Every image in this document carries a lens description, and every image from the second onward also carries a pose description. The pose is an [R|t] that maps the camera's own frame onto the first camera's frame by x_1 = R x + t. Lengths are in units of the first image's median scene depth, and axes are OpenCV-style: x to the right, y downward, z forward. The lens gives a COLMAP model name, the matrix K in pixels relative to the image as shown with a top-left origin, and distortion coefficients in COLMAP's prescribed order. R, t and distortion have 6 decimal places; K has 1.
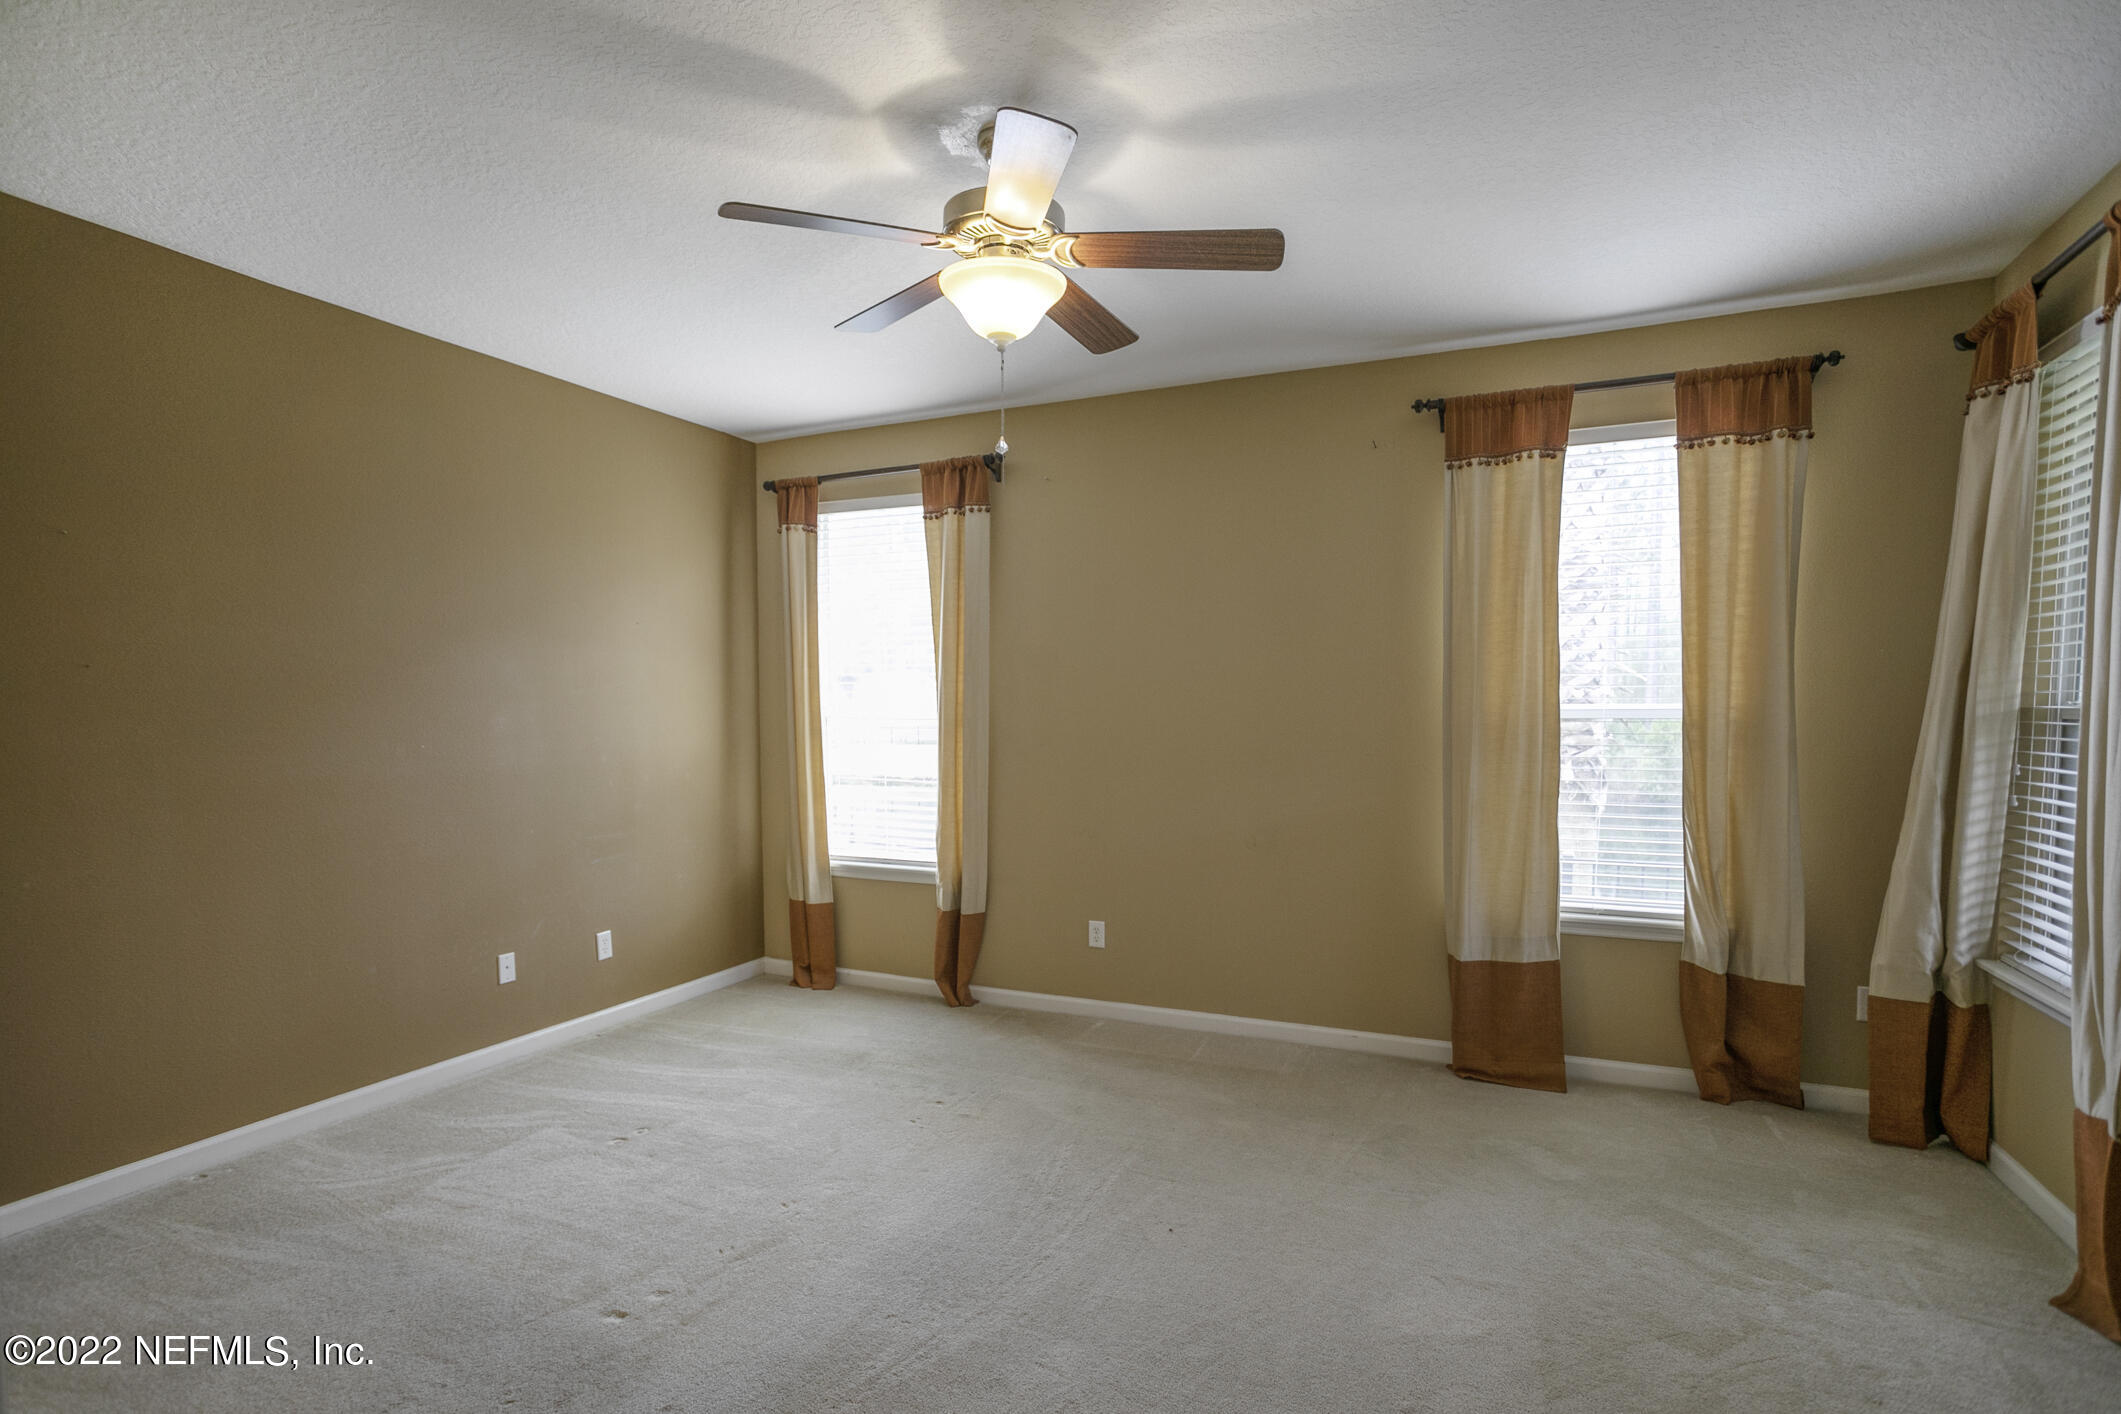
lens RADIAL K [[1072.6, 0, 1056.8], [0, 1072.6, 764.7], [0, 0, 1]] dist [-0.047928, 0.067907]
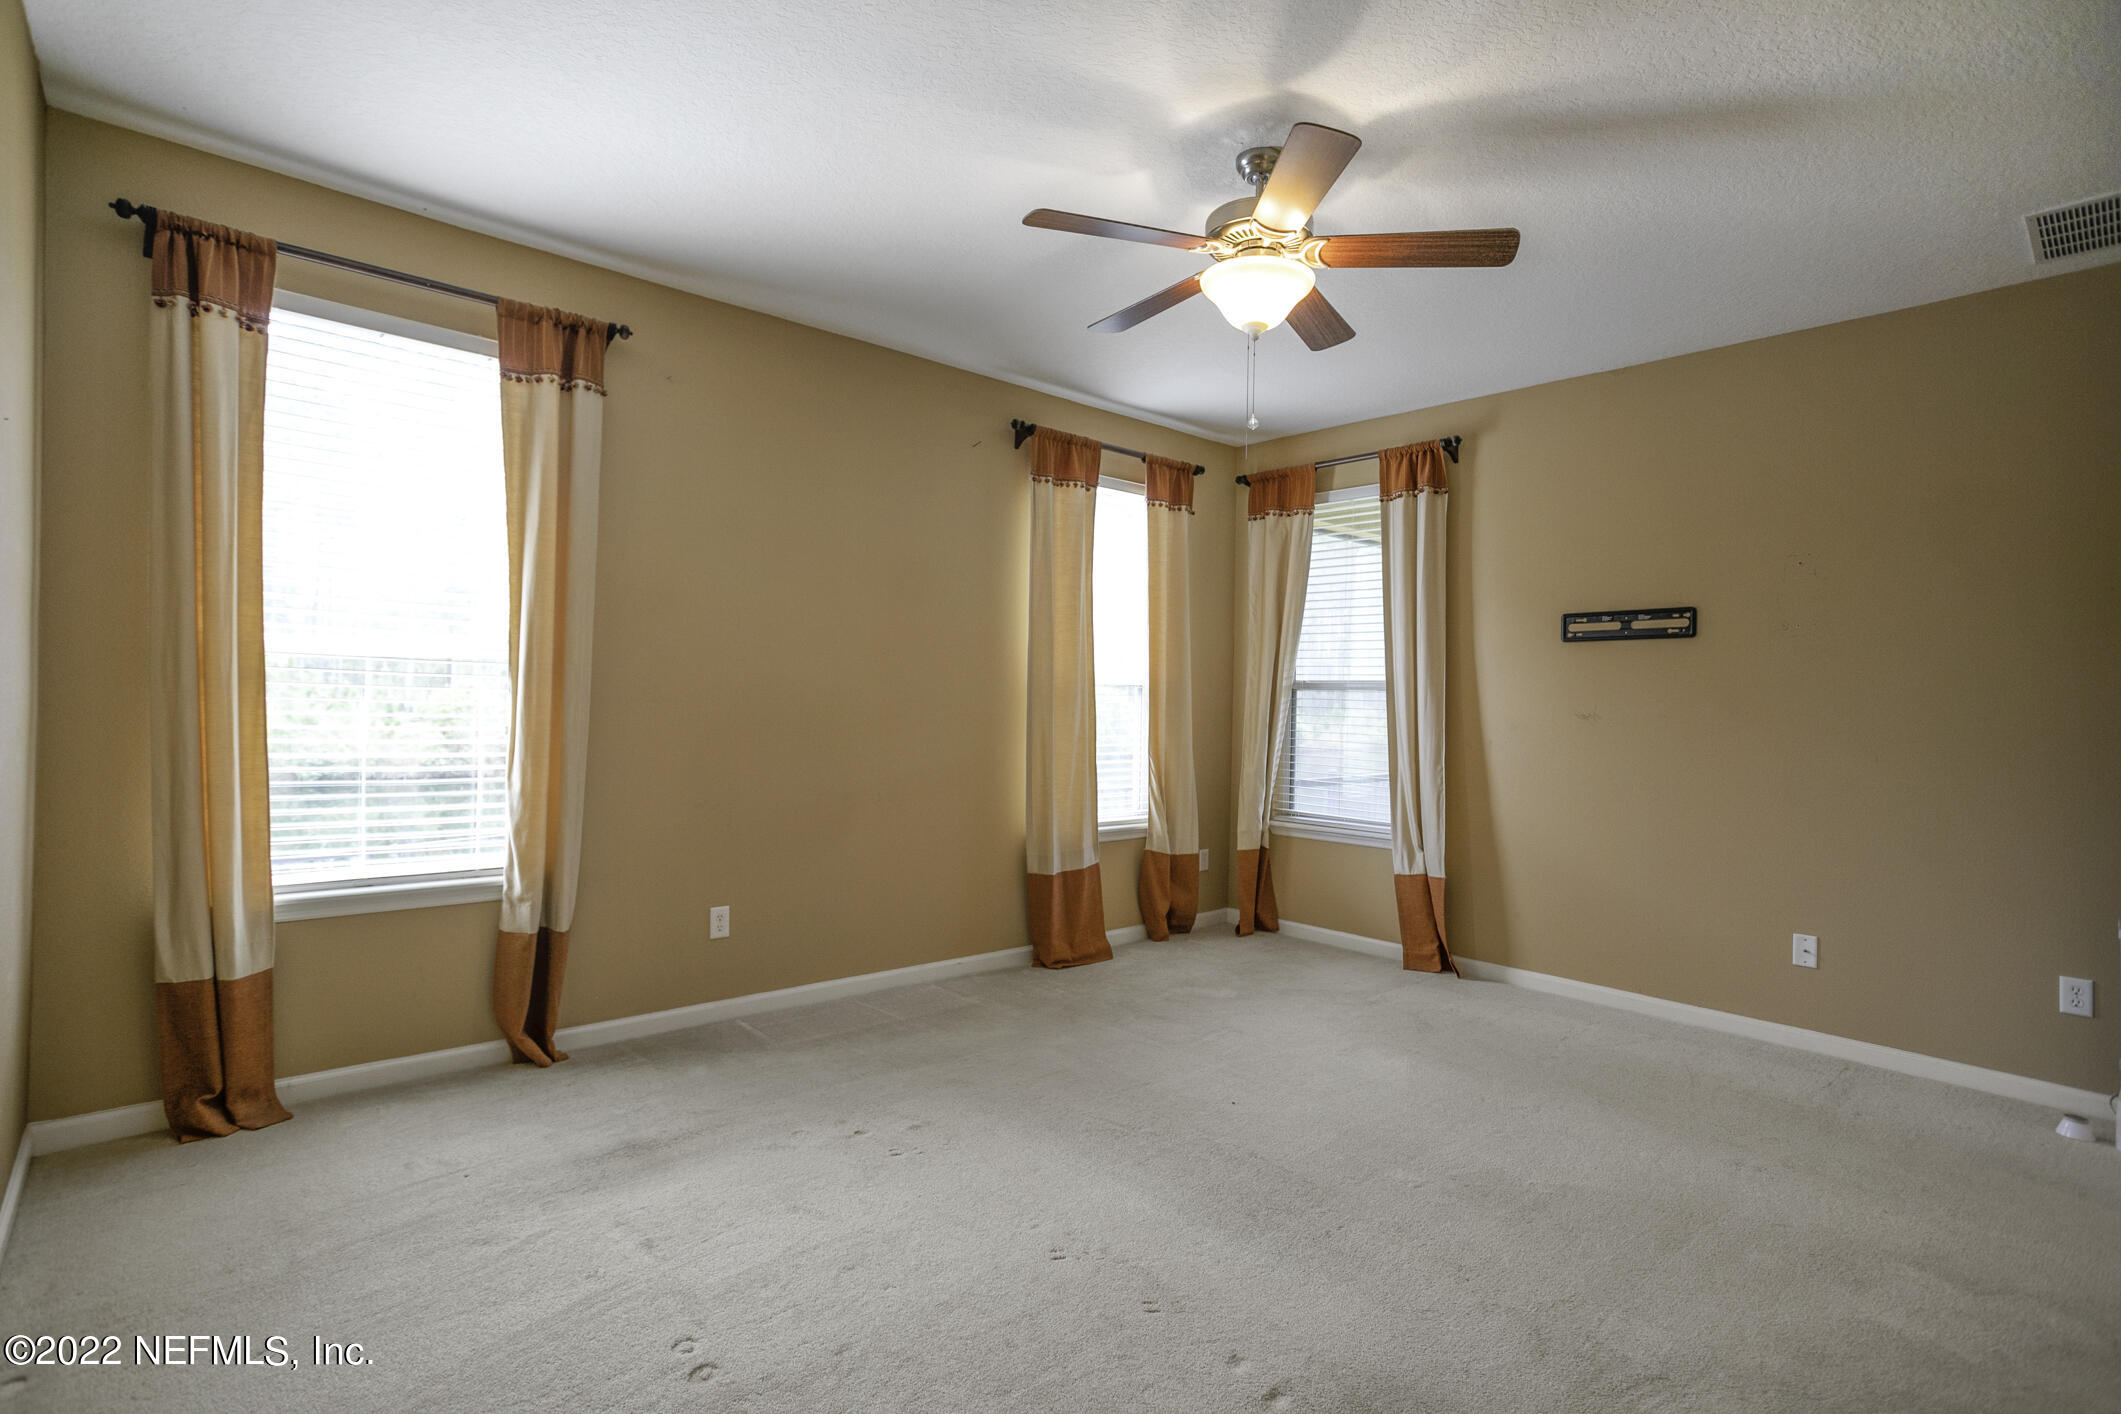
lens RADIAL K [[1022.2, 0, 1049.8], [0, 1022.2, 697.0], [0, 0, 1]] dist [-0.000334, 0.014776]
pose [[0.423583, 0.015311, 0.905728, -0.686605], [0.026525, 0.999219, -0.029296, 0.010704], [-0.905469, 0.036434, 0.422846, 0.472919]]
